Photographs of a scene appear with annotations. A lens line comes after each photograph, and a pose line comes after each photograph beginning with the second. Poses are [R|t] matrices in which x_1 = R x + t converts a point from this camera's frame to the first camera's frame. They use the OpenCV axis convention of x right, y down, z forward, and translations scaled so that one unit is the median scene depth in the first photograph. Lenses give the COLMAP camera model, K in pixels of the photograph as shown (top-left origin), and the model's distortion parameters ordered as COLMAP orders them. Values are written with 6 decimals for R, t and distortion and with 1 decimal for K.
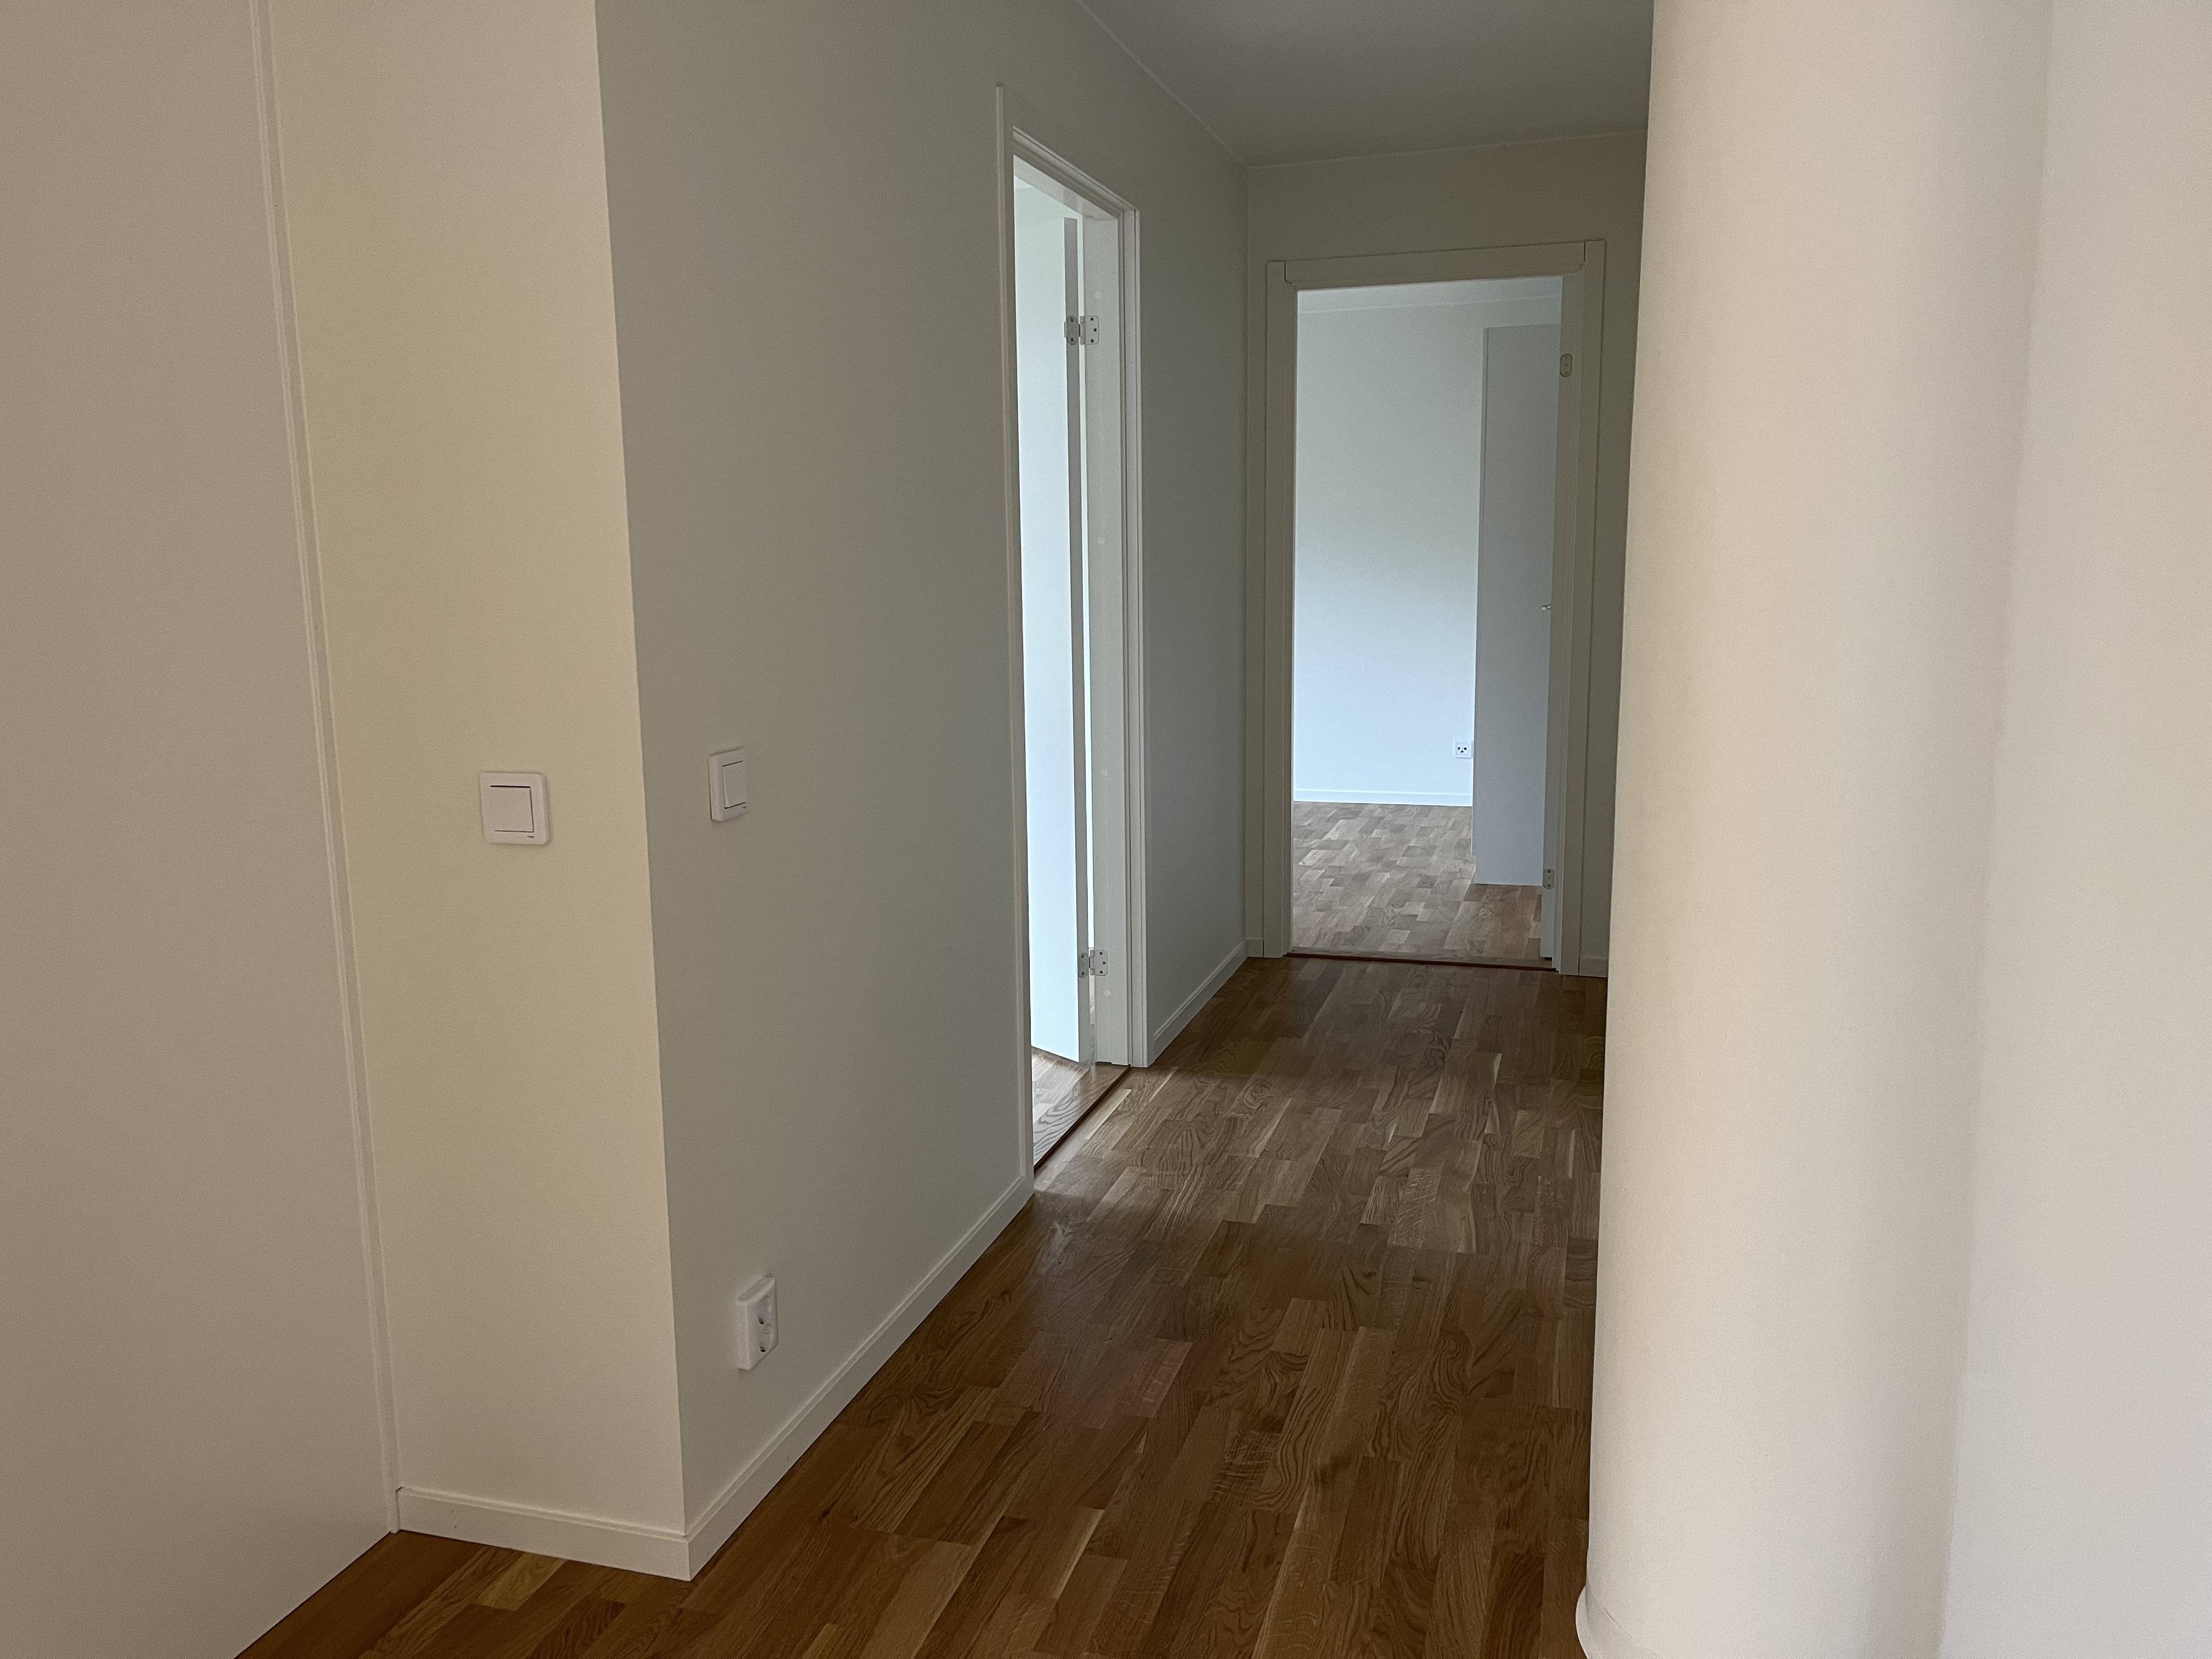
lens RADIAL K [[1675.4, 0, 1106.9], [0, 1675.4, 829.9], [0, 0, 1]] dist [0.001659, -0.006951]
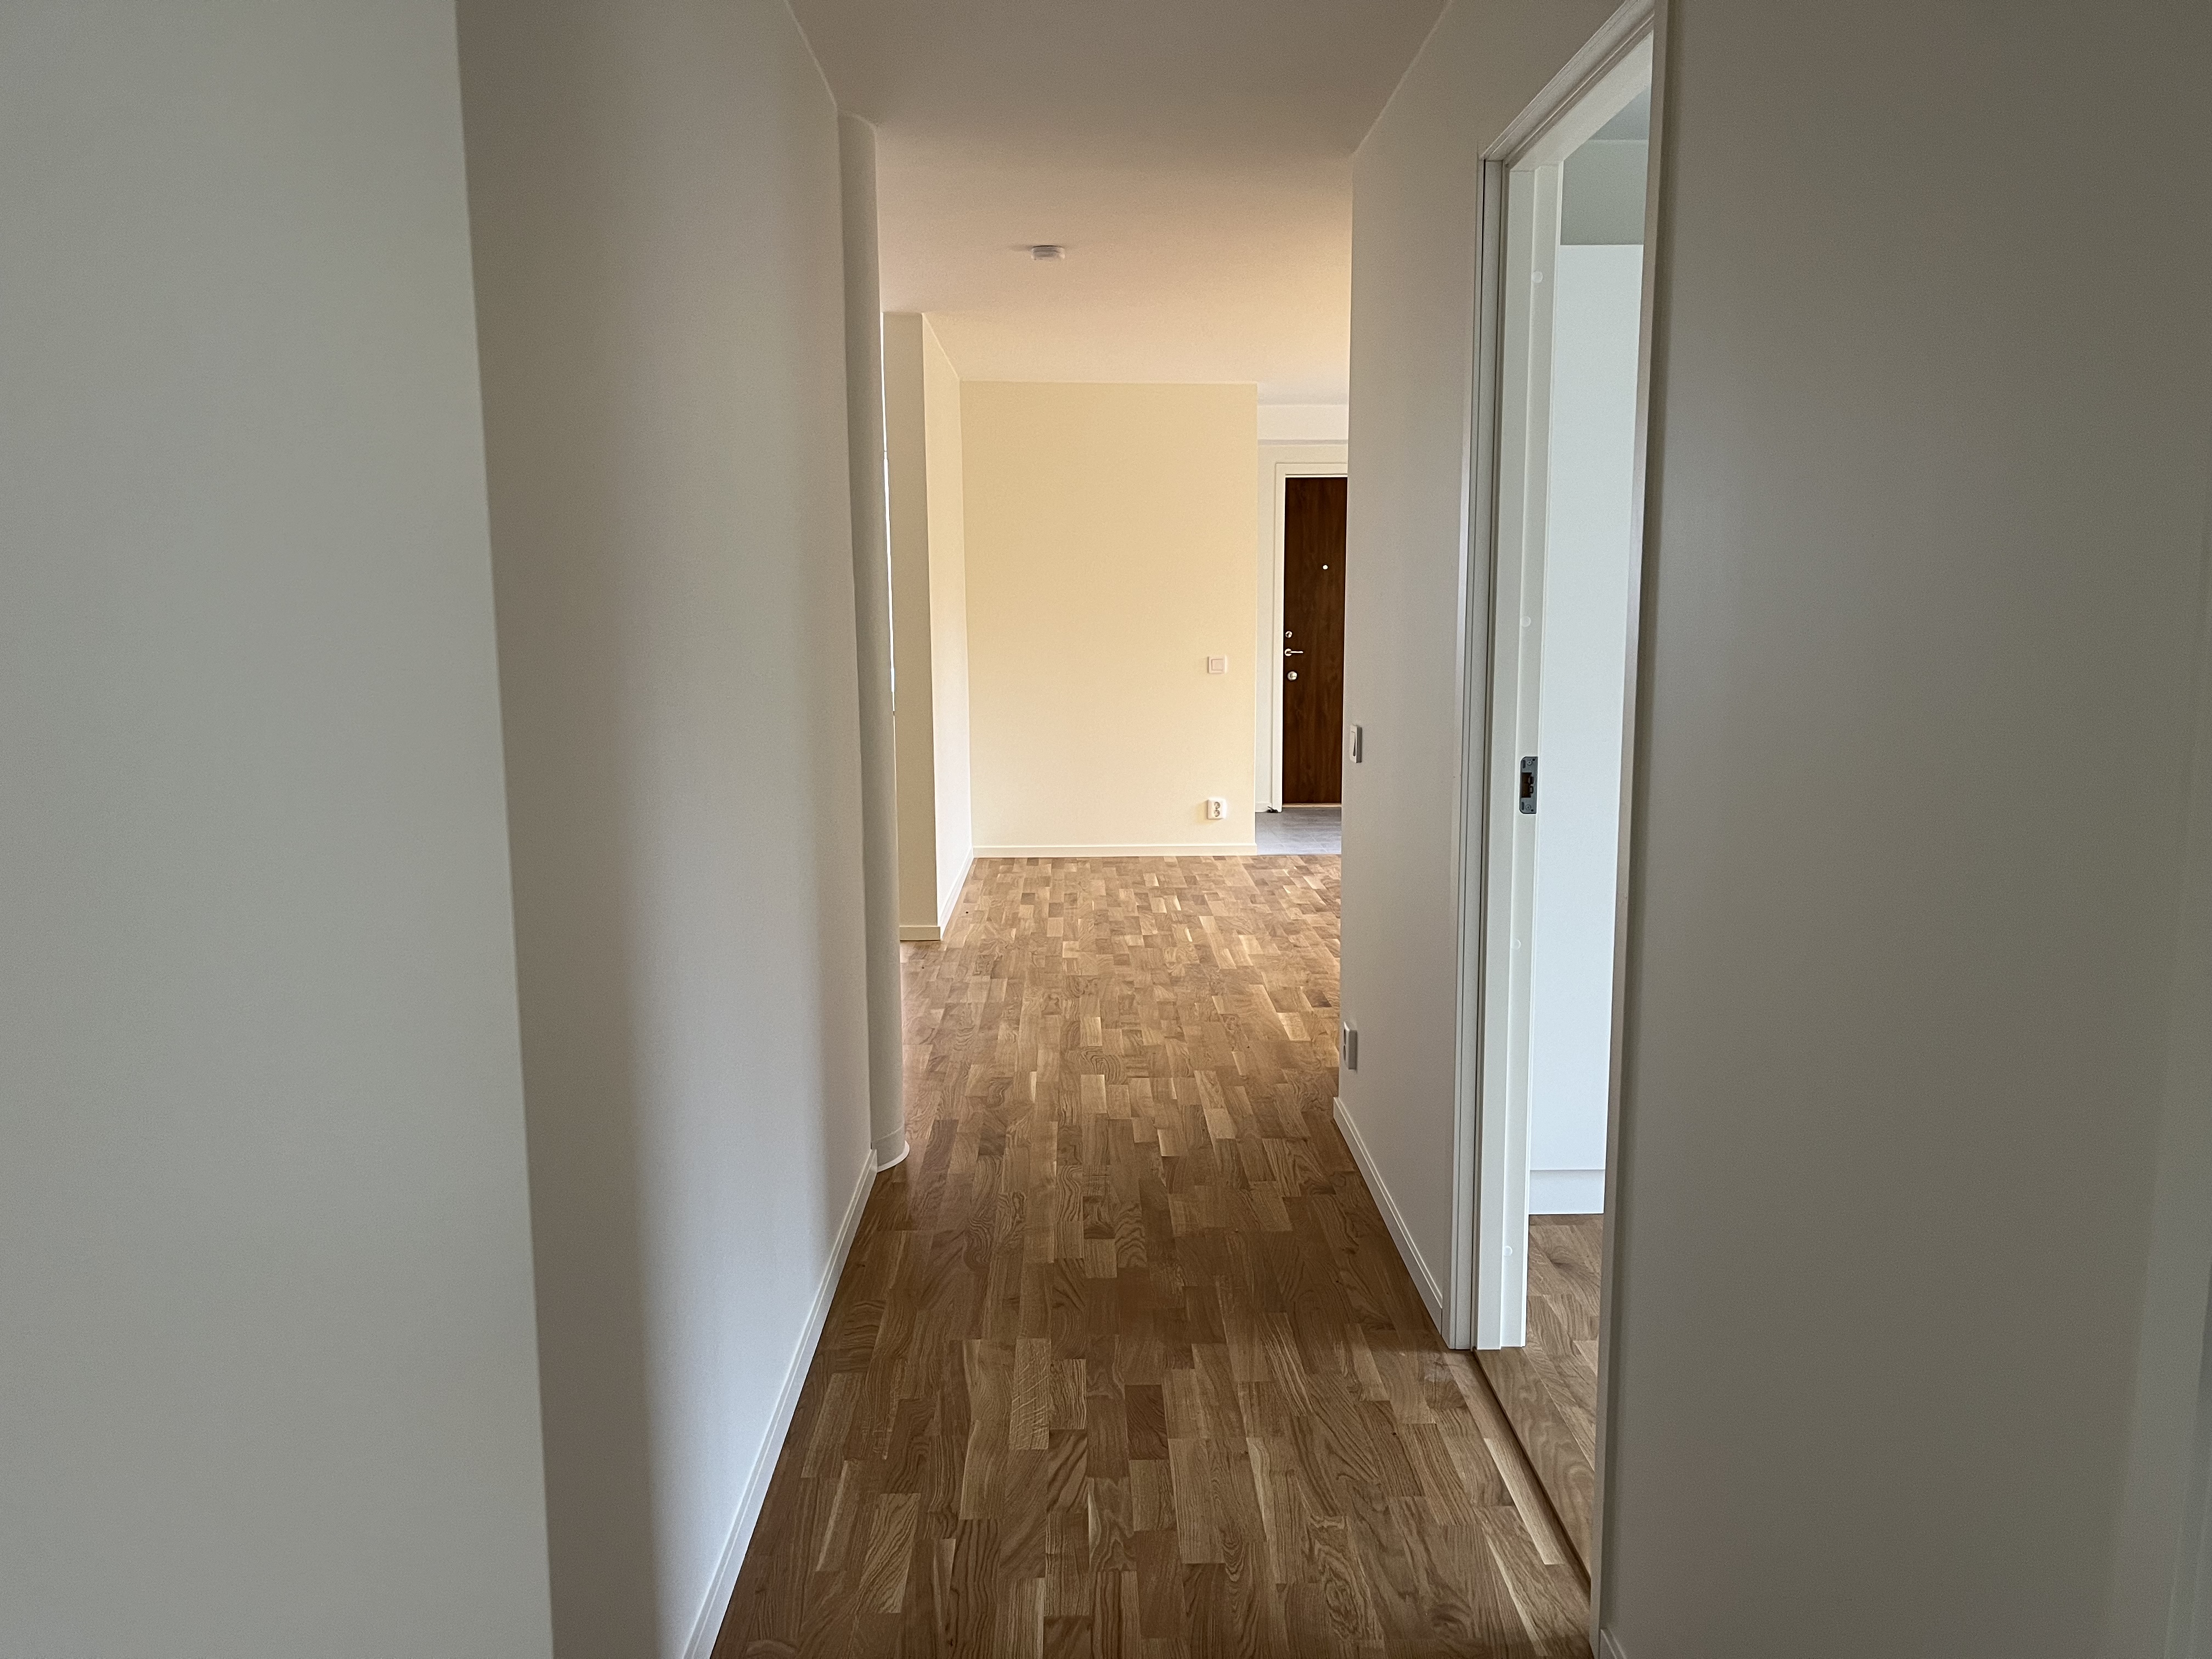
lens RADIAL K [[1675.4, 0, 1106.1], [0, 1675.4, 829.1], [0, 0, 1]] dist [0.001659, -0.006951]
pose [[-0.952107, 0.060828, -0.299655, 0.377751], [-0.034634, 0.952251, 0.303346, -0.309557], [0.303798, 0.299196, -0.904538, 1.654148]]
